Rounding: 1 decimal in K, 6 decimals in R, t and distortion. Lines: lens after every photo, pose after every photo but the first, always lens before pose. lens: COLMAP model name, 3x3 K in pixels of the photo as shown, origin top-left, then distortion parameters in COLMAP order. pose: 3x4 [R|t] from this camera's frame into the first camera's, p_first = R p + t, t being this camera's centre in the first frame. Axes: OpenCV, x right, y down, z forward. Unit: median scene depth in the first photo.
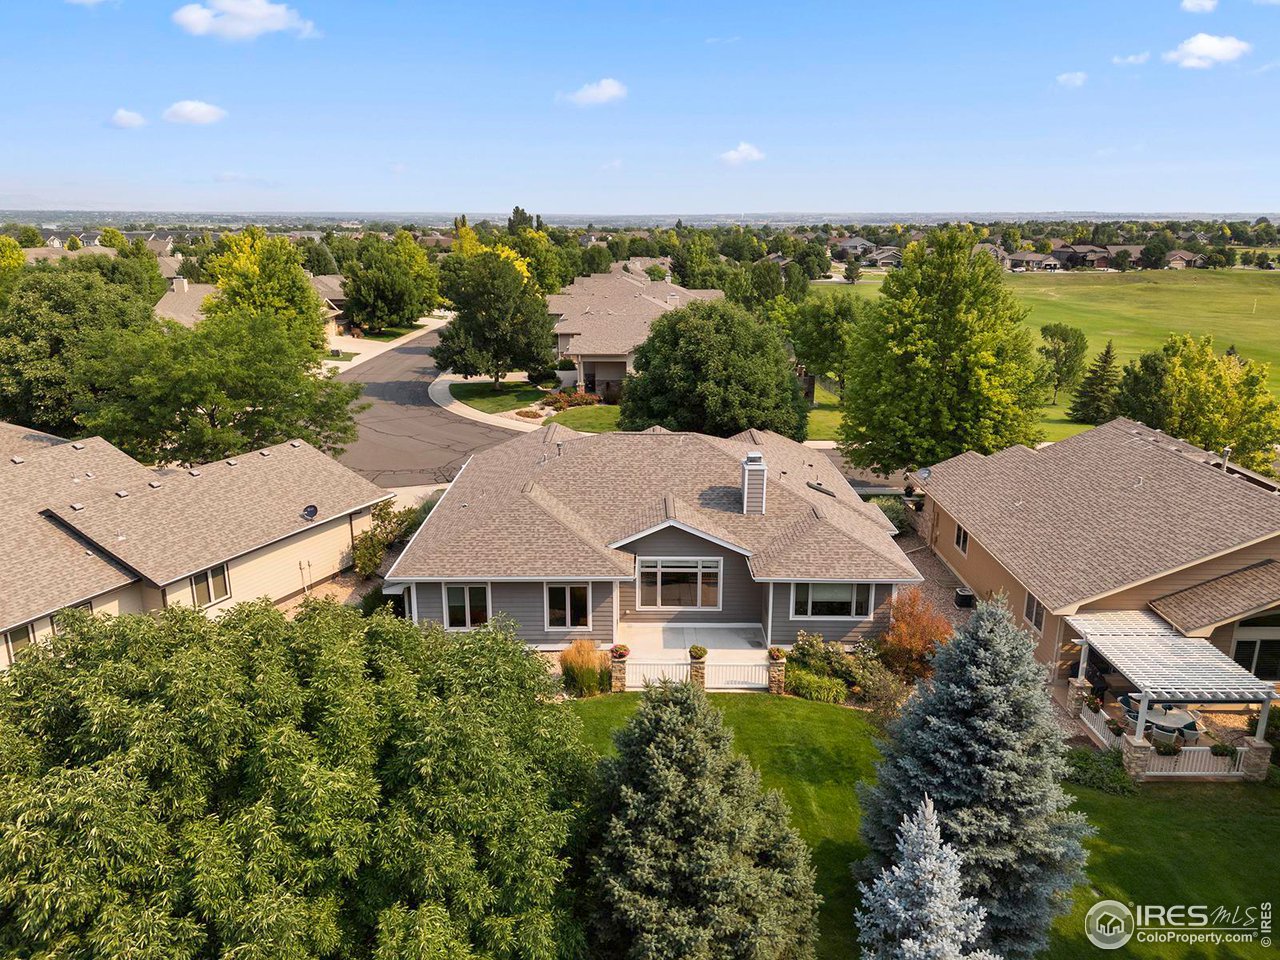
lens RADIAL K [[941.1, 0, 640.0], [0, 941.1, 480.0], [0, 0, 1]] dist [0.127501, -0.148681]
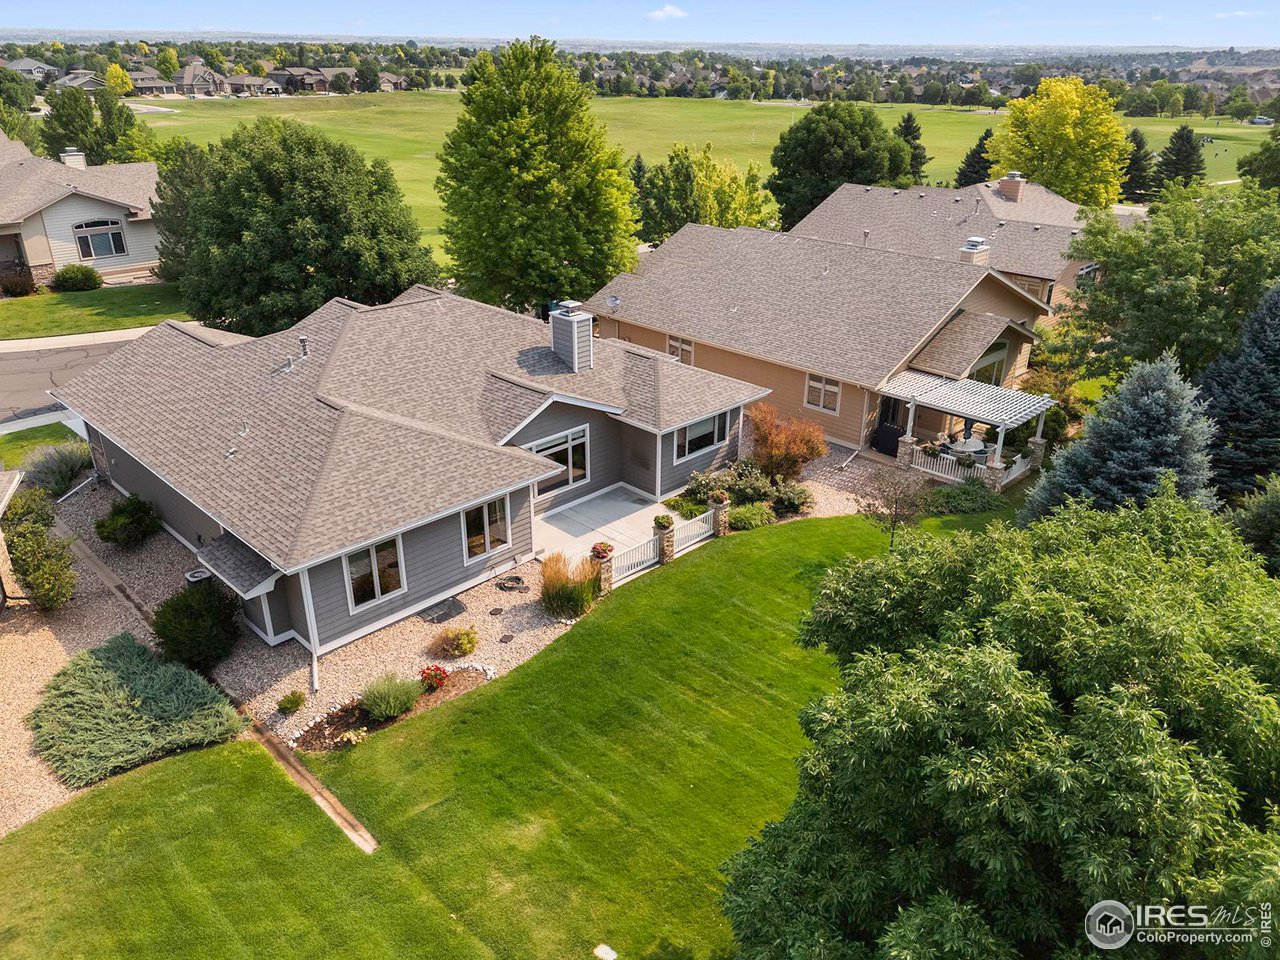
lens RADIAL K [[941.1, 0, 640.0], [0, 941.1, 480.0], [0, 0, 1]] dist [0.127501, -0.148681]
pose [[0.707894, -0.293597, 0.642407, -0.464856], [0.185605, 0.954874, 0.231876, -0.064785], [-0.681496, -0.044910, 0.730442, 0.302020]]
